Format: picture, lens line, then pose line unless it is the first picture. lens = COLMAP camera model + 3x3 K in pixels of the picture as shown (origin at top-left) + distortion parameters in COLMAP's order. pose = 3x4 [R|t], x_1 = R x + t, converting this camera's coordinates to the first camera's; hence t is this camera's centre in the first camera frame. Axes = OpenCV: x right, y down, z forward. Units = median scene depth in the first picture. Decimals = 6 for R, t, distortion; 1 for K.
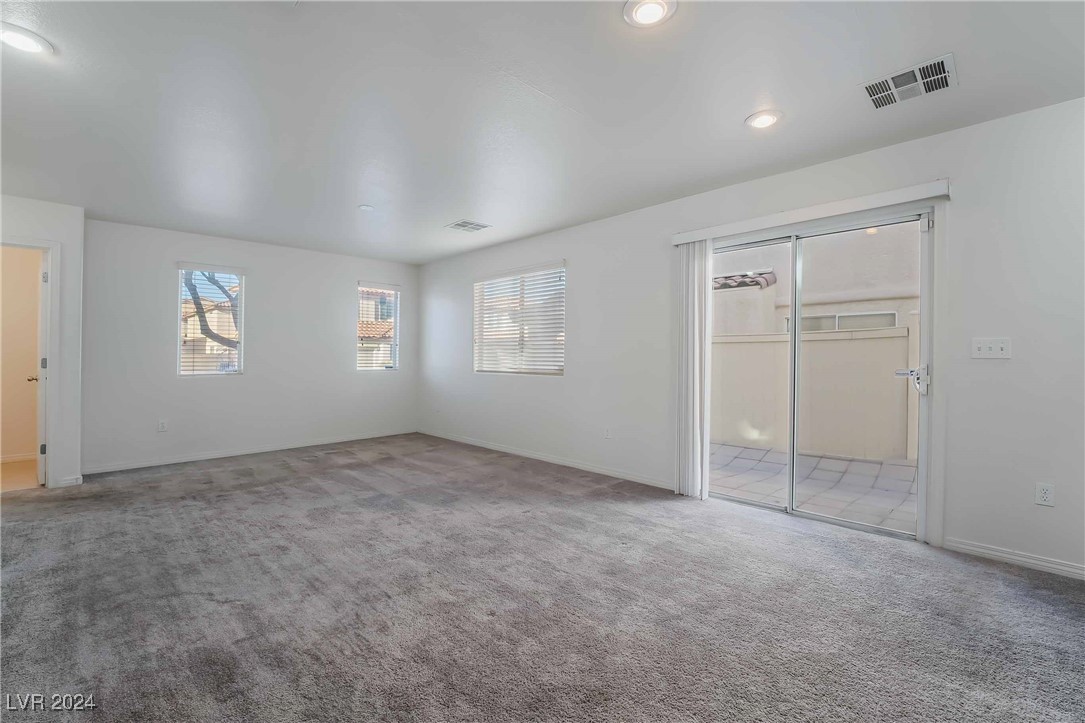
lens RADIAL K [[446.7, 0, 541.5], [0, 446.7, 360.2], [0, 0, 1]] dist [-0.020967, 0.001000]
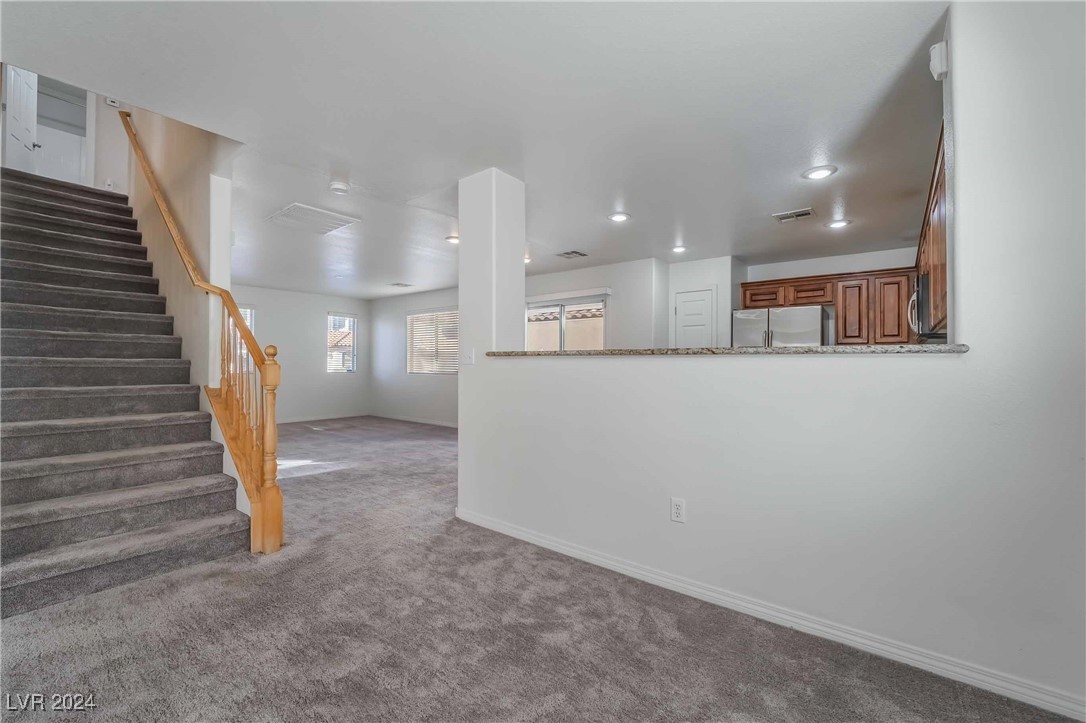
lens RADIAL K [[447.1, 0, 526.2], [0, 447.1, 362.9], [0, 0, 1]] dist [-0.020967, 0.001000]
pose [[0.996927, 0.001125, 0.078331, 0.139116], [-0.000674, 0.999983, -0.005789, -0.000792], [-0.078336, 0.005719, 0.996911, -0.565489]]
